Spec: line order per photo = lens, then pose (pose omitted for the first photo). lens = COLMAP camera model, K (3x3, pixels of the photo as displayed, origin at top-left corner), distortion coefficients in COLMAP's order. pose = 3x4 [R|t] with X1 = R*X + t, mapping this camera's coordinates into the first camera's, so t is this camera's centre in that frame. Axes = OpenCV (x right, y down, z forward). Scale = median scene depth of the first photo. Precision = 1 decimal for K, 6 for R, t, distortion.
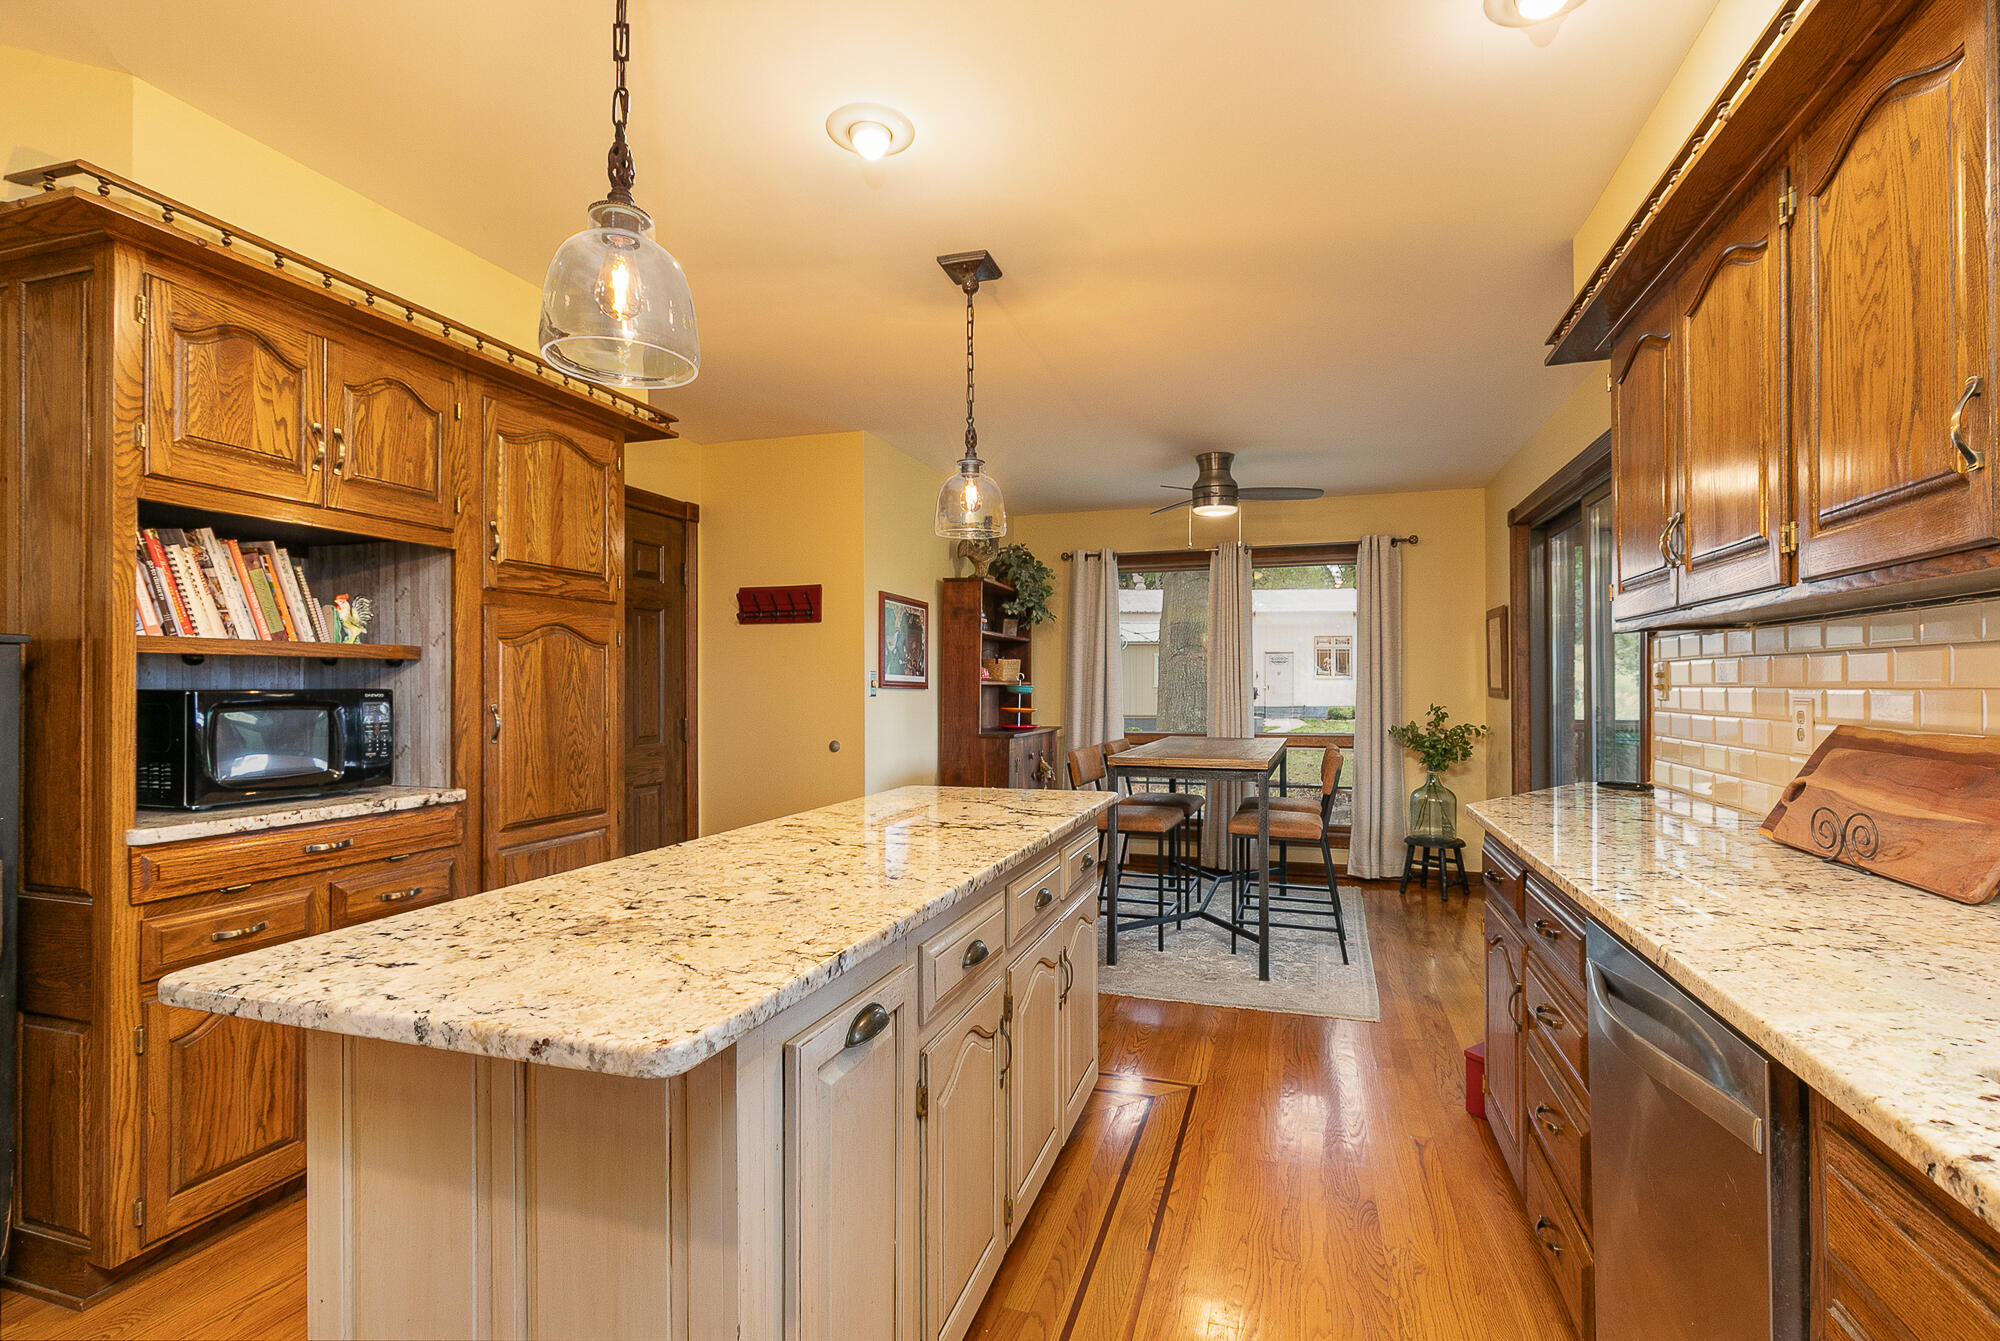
lens RADIAL K [[903.7, 0, 1039.3], [0, 903.7, 680.2], [0, 0, 1]] dist [-0.000190, 0.000066]
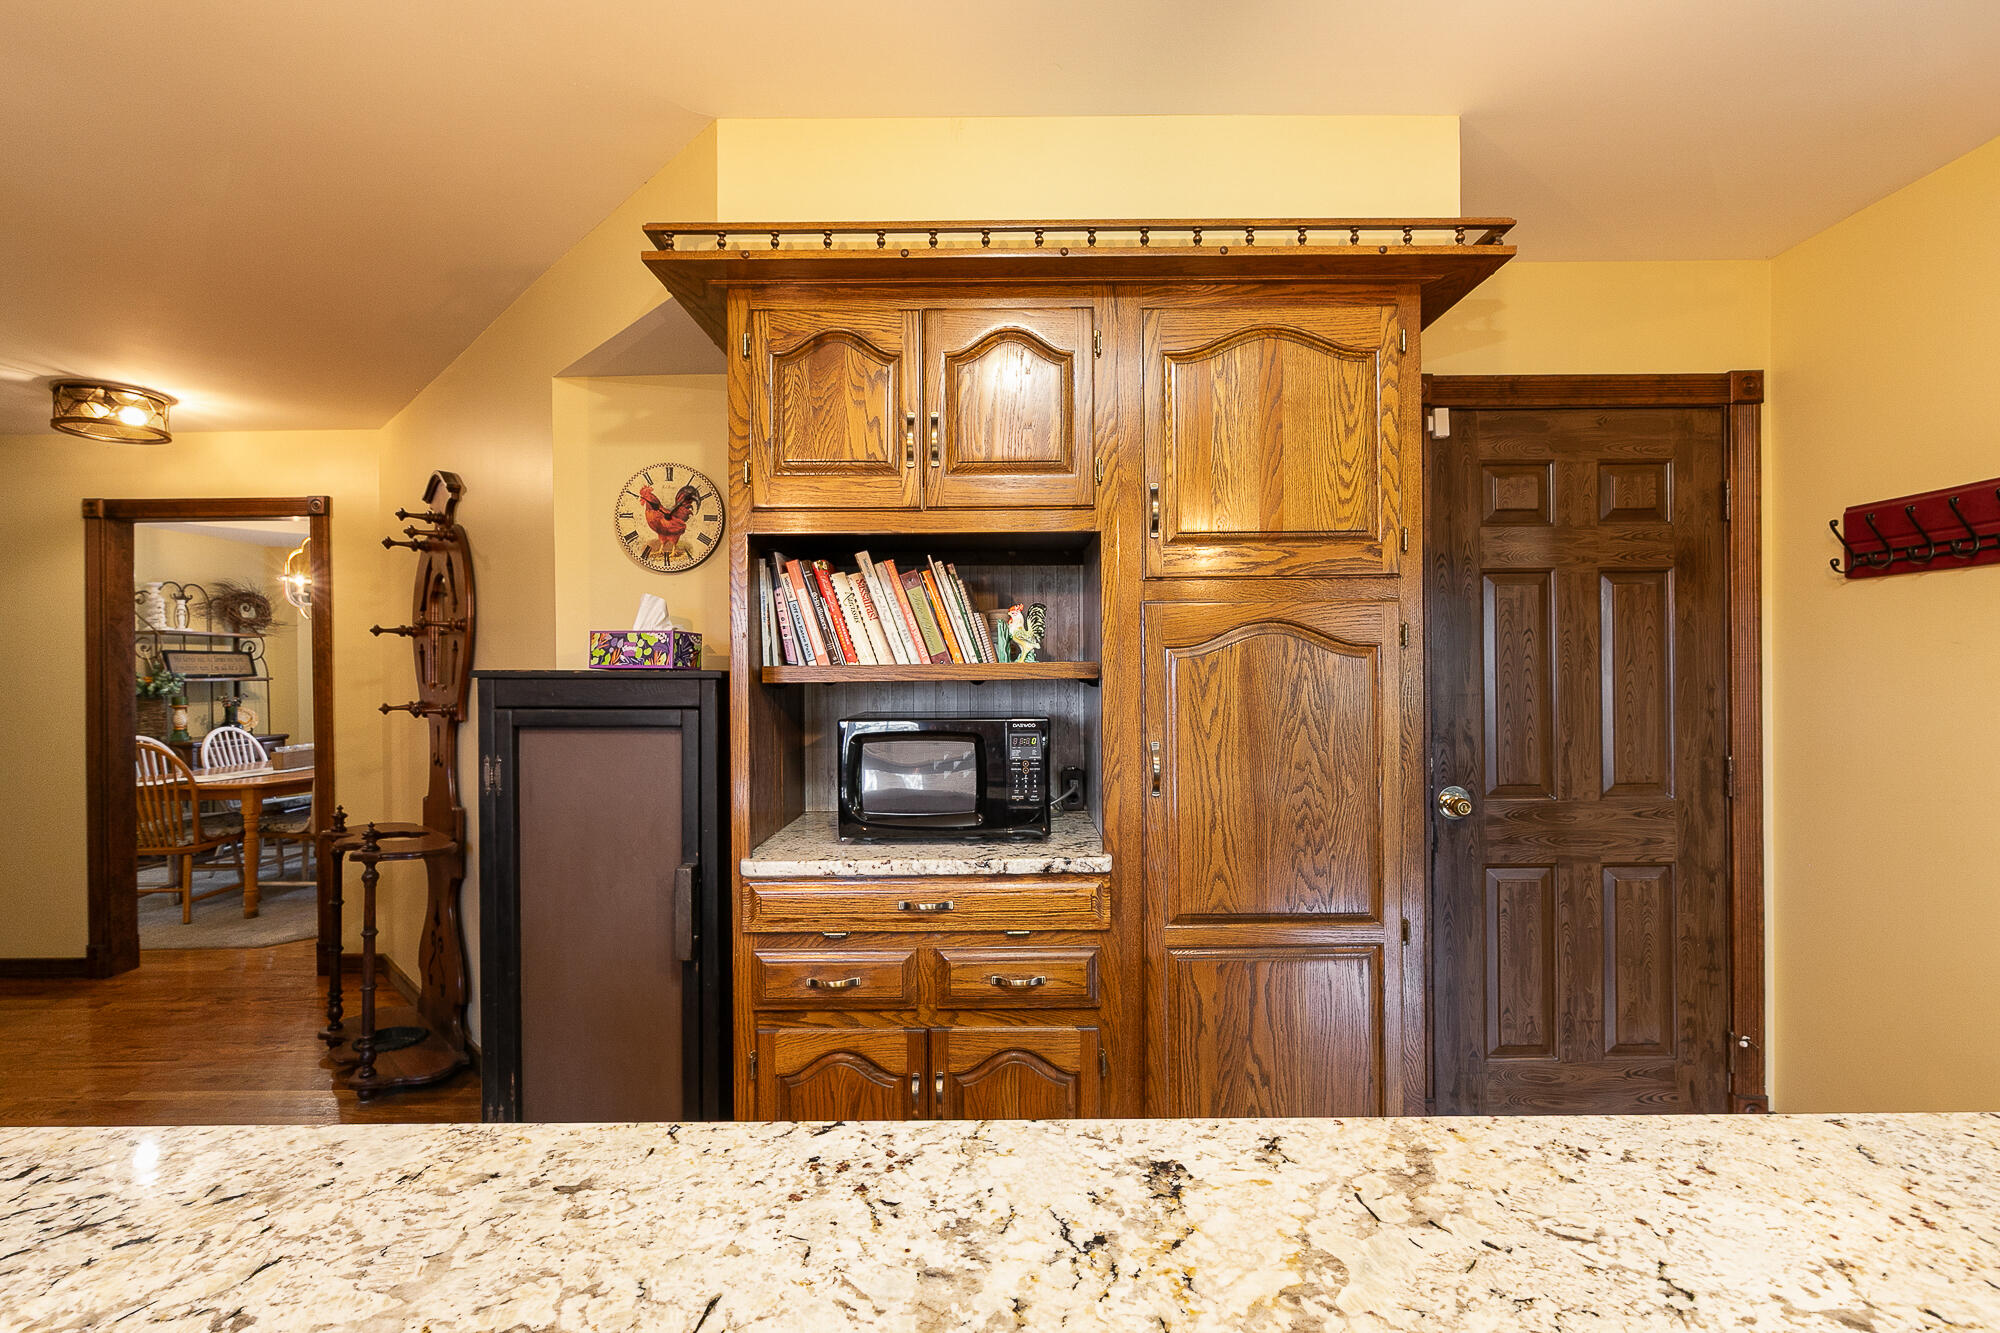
lens RADIAL K [[903.9, 0, 1000.2], [0, 903.9, 673.9], [0, 0, 1]] dist [-0.000803, -0.000008]
pose [[0.277175, 0.001569, -0.960818, 0.042331], [0.013787, 0.999889, 0.005610, -0.031969], [0.960721, -0.014802, 0.277123, 0.689505]]
